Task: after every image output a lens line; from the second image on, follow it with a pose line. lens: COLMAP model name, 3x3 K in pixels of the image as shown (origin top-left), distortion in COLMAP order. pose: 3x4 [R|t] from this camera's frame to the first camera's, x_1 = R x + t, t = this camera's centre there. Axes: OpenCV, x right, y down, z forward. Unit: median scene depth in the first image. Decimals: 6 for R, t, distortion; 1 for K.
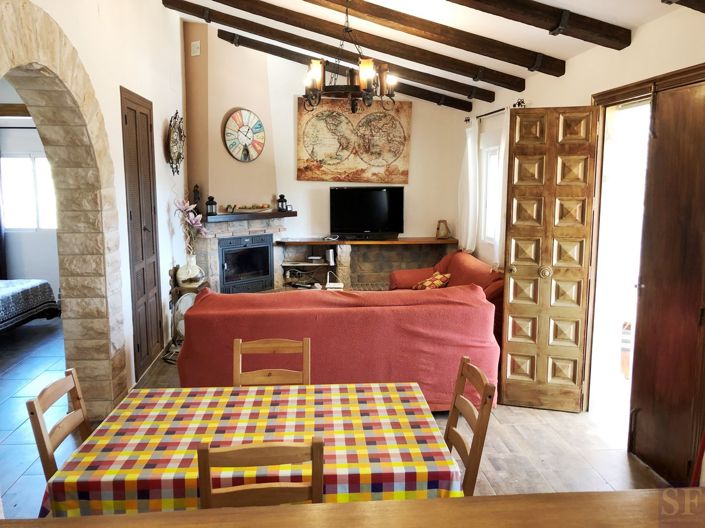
lens RADIAL K [[569.9, 0, 354.0], [0, 569.9, 256.4], [0, 0, 1]] dist [0.070851, -0.109201]
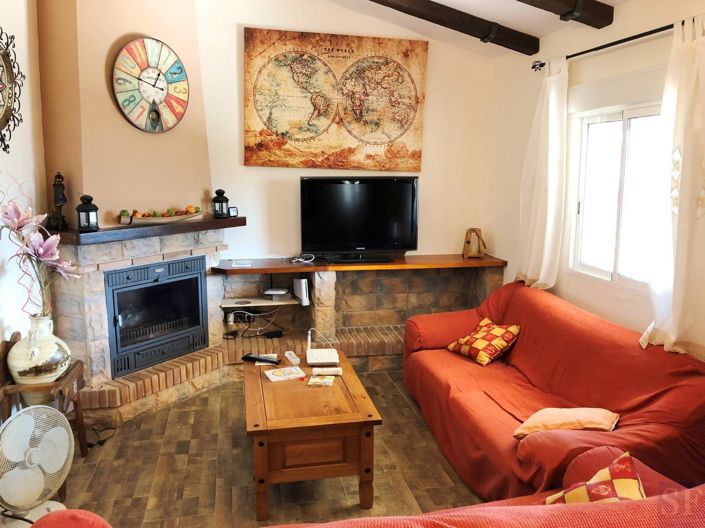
lens RADIAL K [[569.9, 0, 354.0], [0, 569.9, 256.4], [0, 0, 1]] dist [0.070851, -0.109201]
pose [[0.992265, -0.013778, 0.123369, -0.061355], [0.010625, 0.999601, 0.026179, -0.051949], [-0.123680, -0.024666, 0.992016, 0.384071]]
